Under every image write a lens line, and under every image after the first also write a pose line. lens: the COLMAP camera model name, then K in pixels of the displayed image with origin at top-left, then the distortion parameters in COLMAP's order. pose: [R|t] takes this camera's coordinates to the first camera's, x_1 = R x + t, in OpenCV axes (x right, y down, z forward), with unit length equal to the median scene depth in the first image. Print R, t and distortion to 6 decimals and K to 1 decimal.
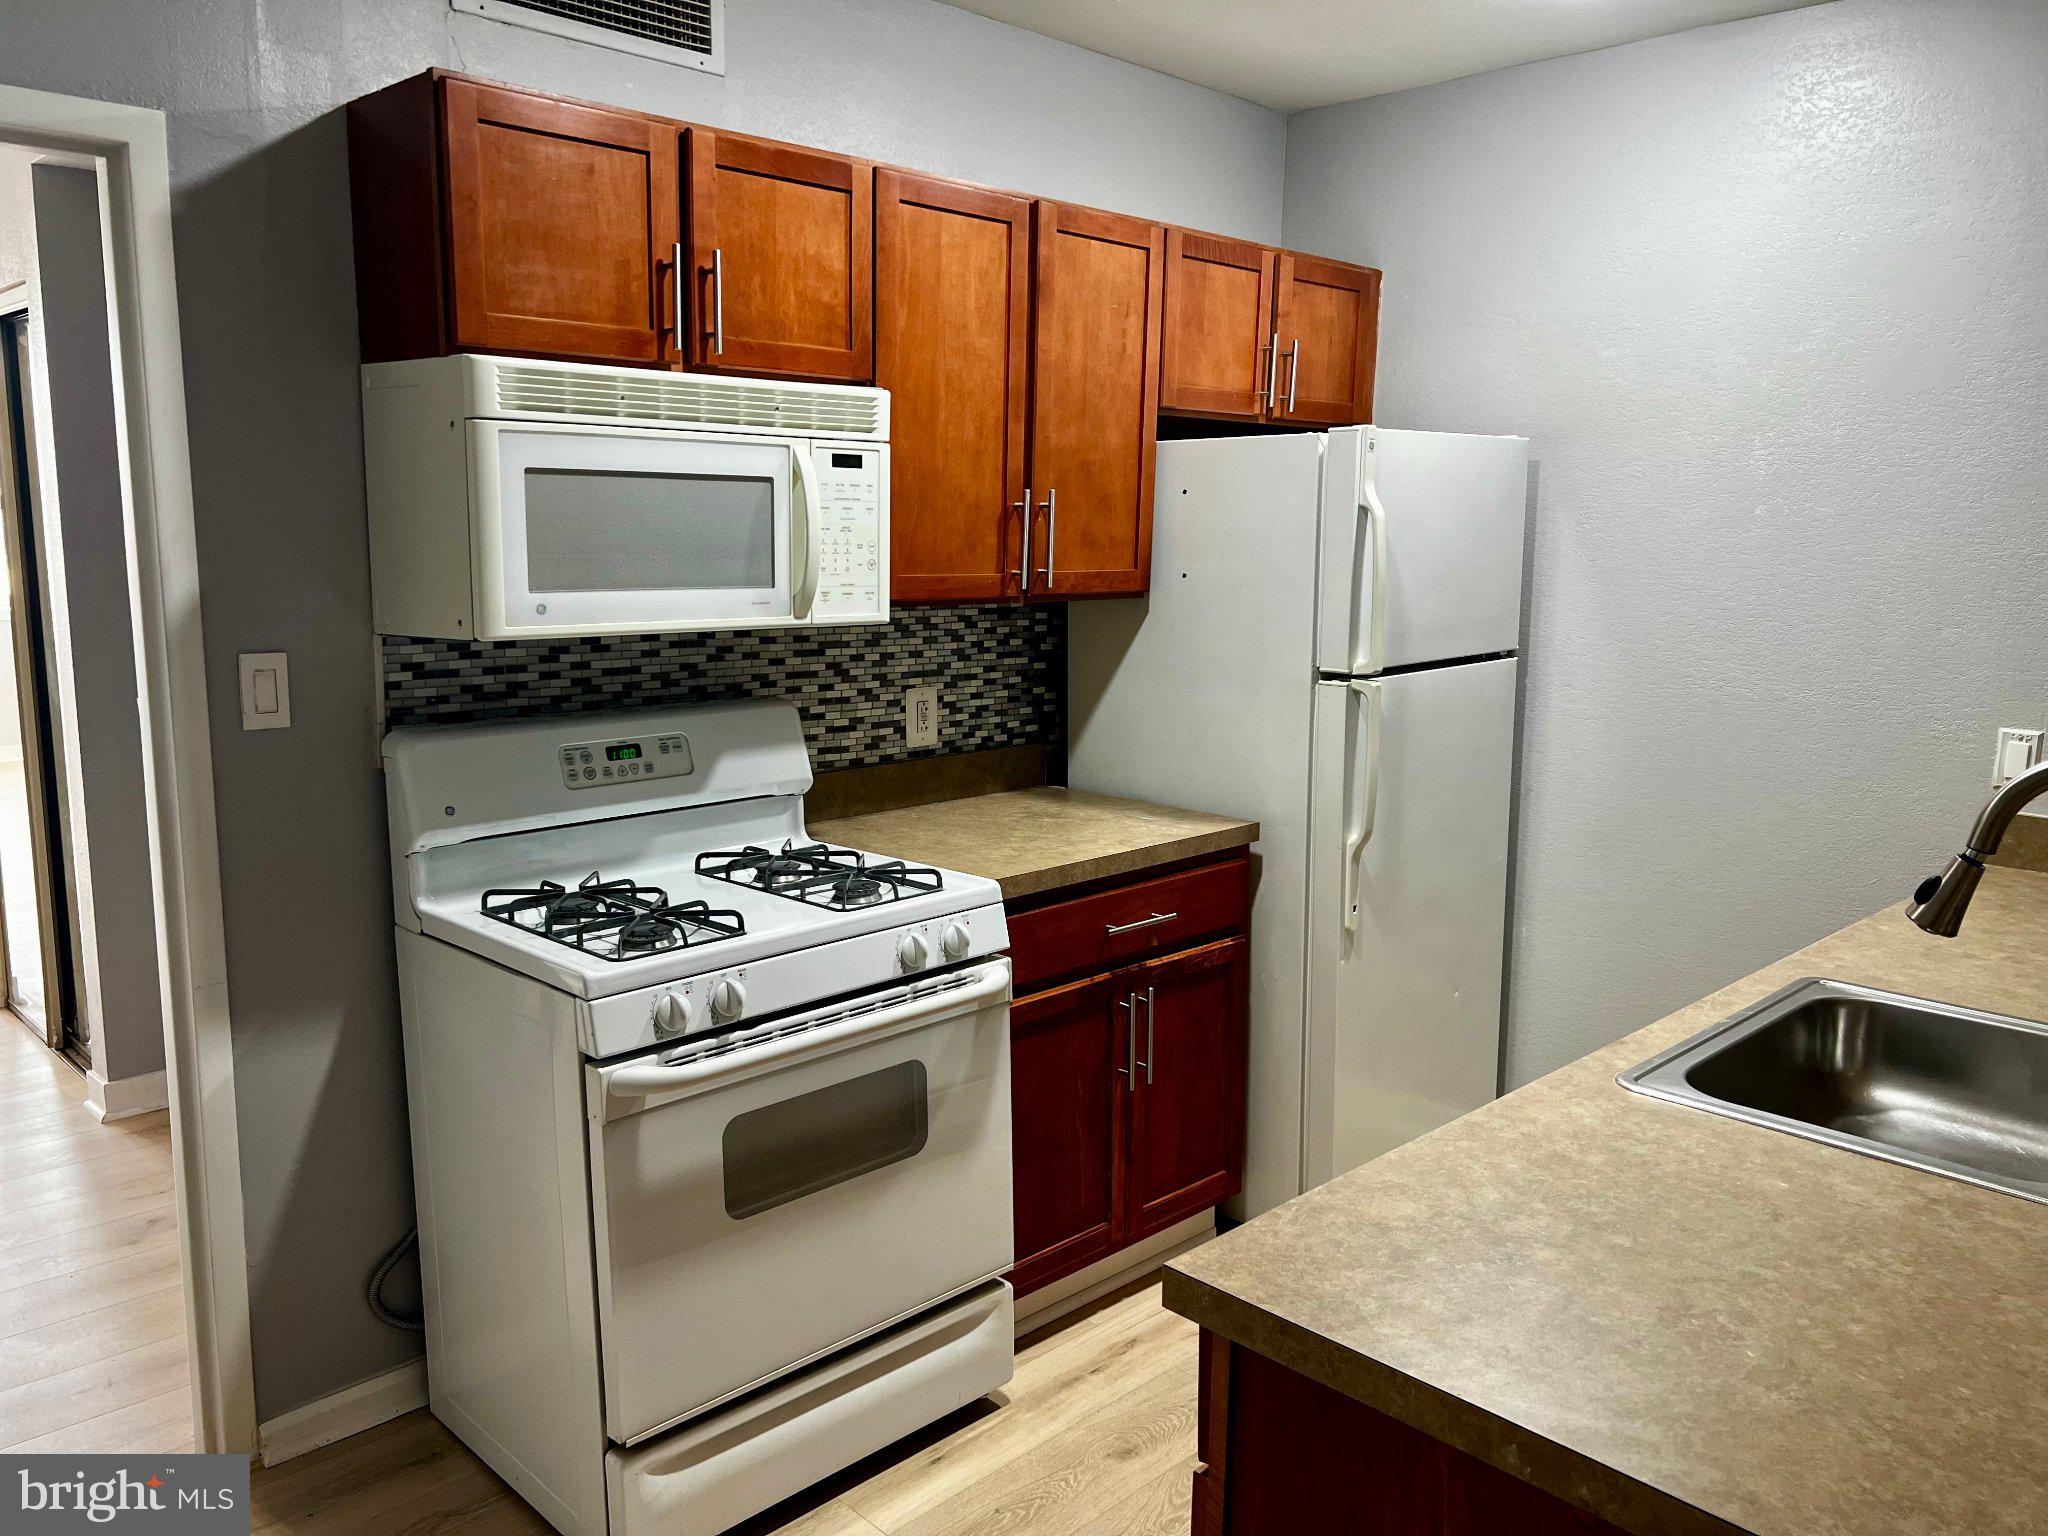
lens RADIAL K [[1545.8, 0, 1024.9], [0, 1545.8, 783.9], [0, 0, 1]] dist [0.103736, -0.226197]
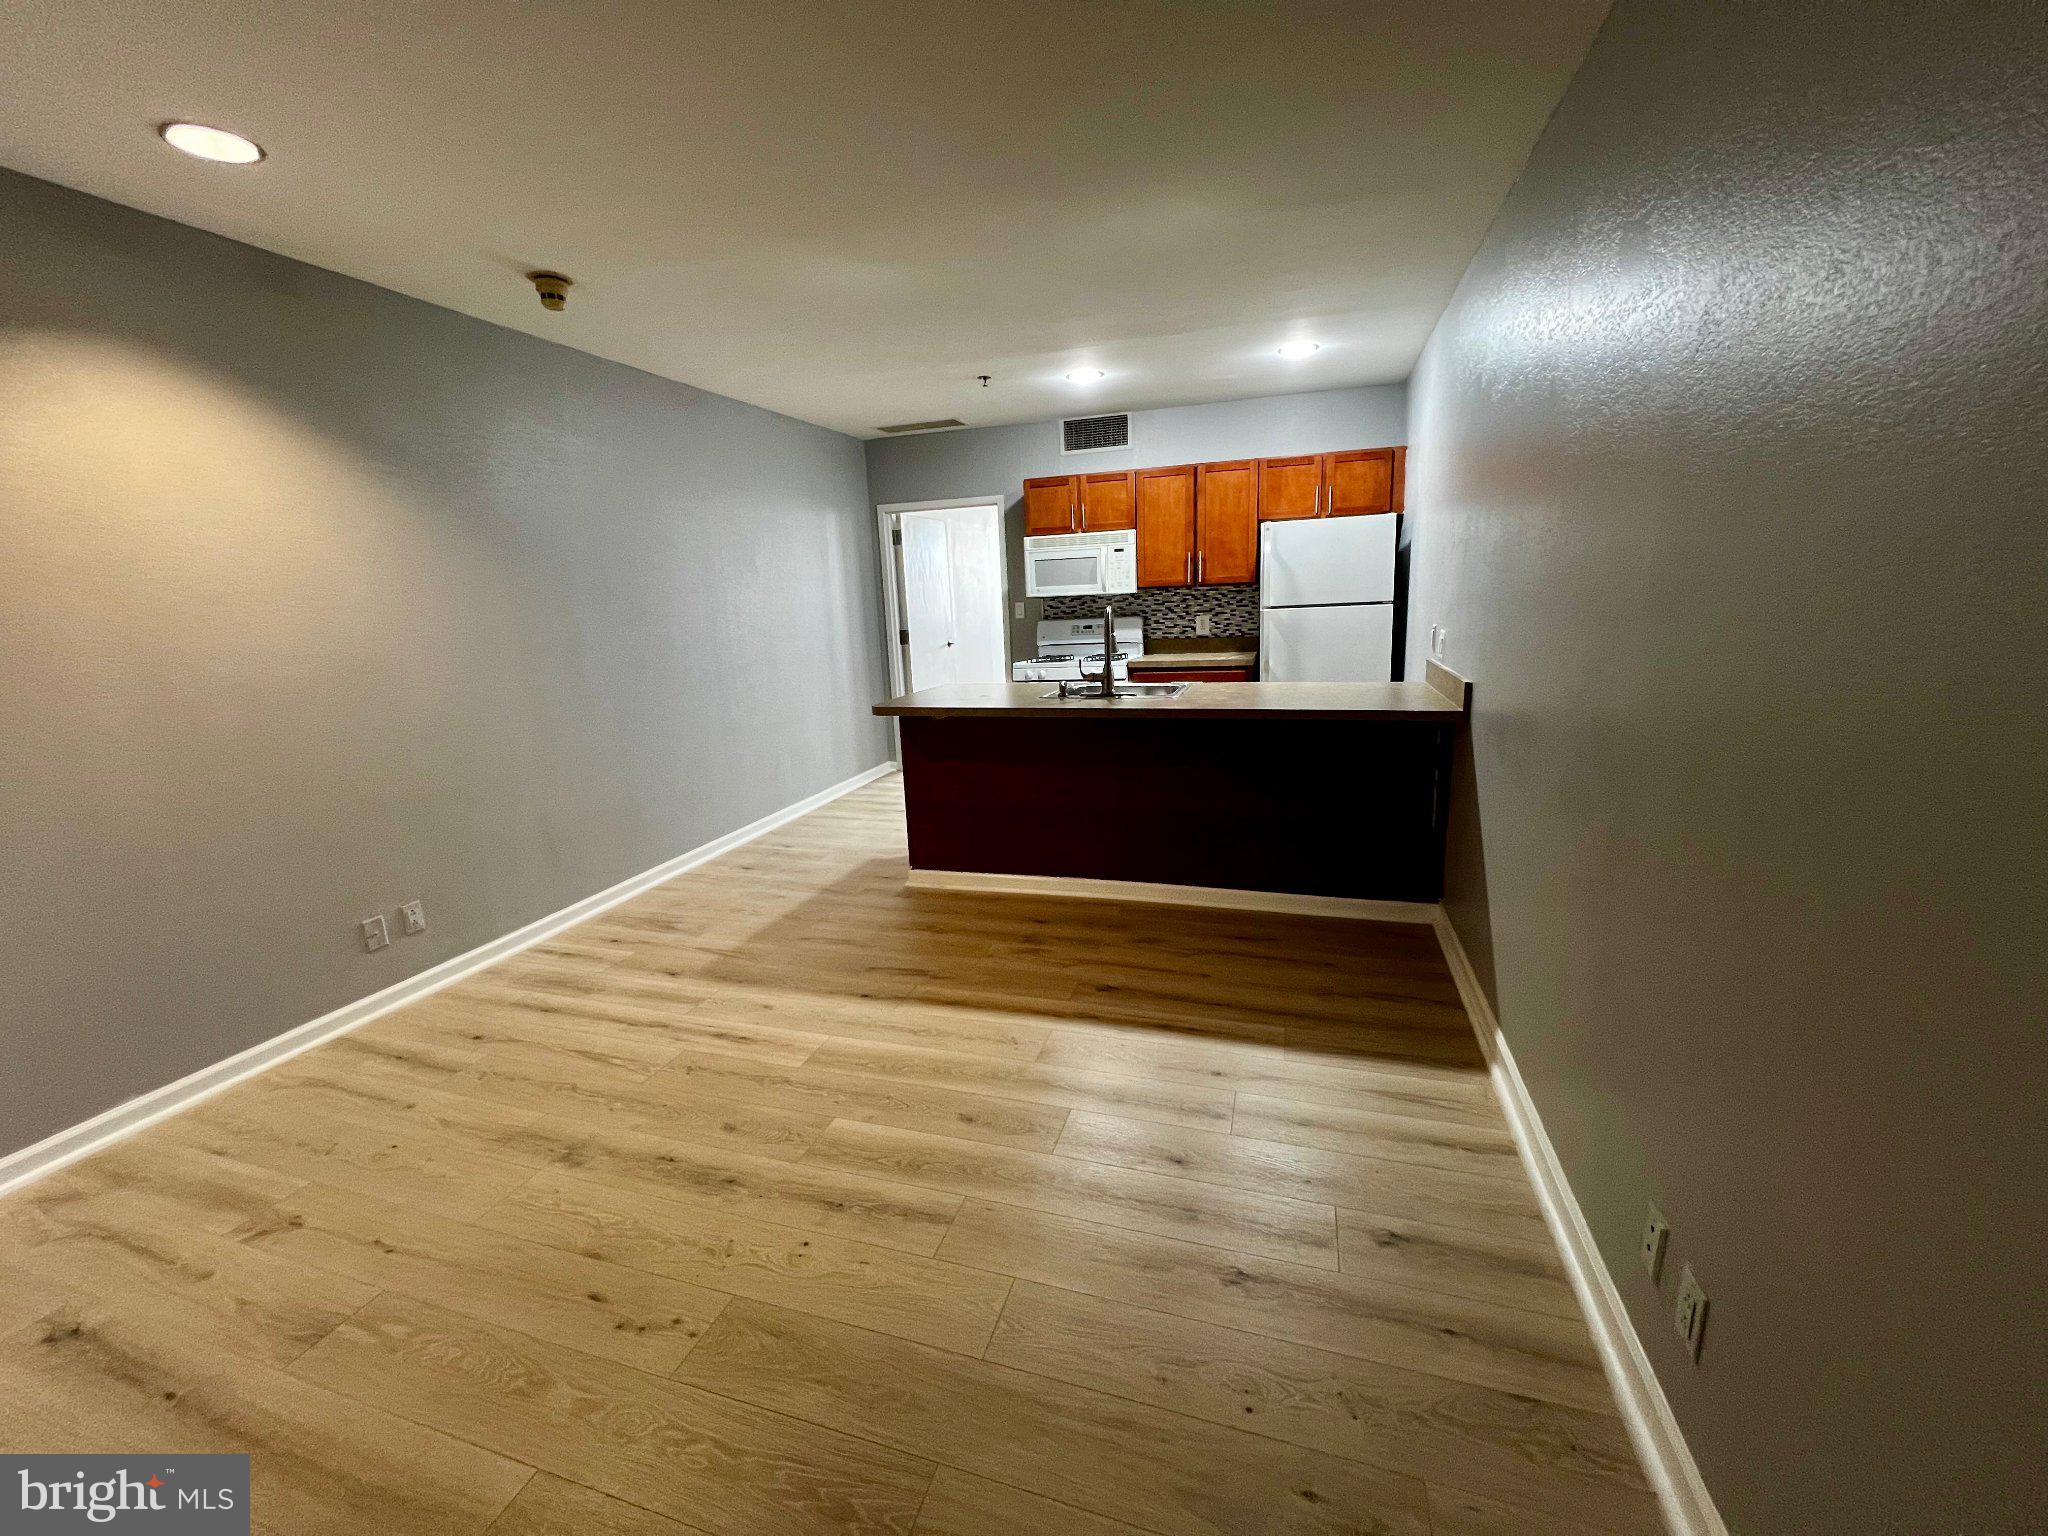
lens RADIAL K [[826.4, 0, 1024.0], [0, 826.4, 768.0], [0, 0, 1]] dist [-0.000962, -0.000038]
pose [[0.459957, 0.151302, -0.874956, 1.481841], [-0.103764, 0.987783, 0.116265, 0.100484], [0.881858, 0.037312, 0.470037, -0.136001]]
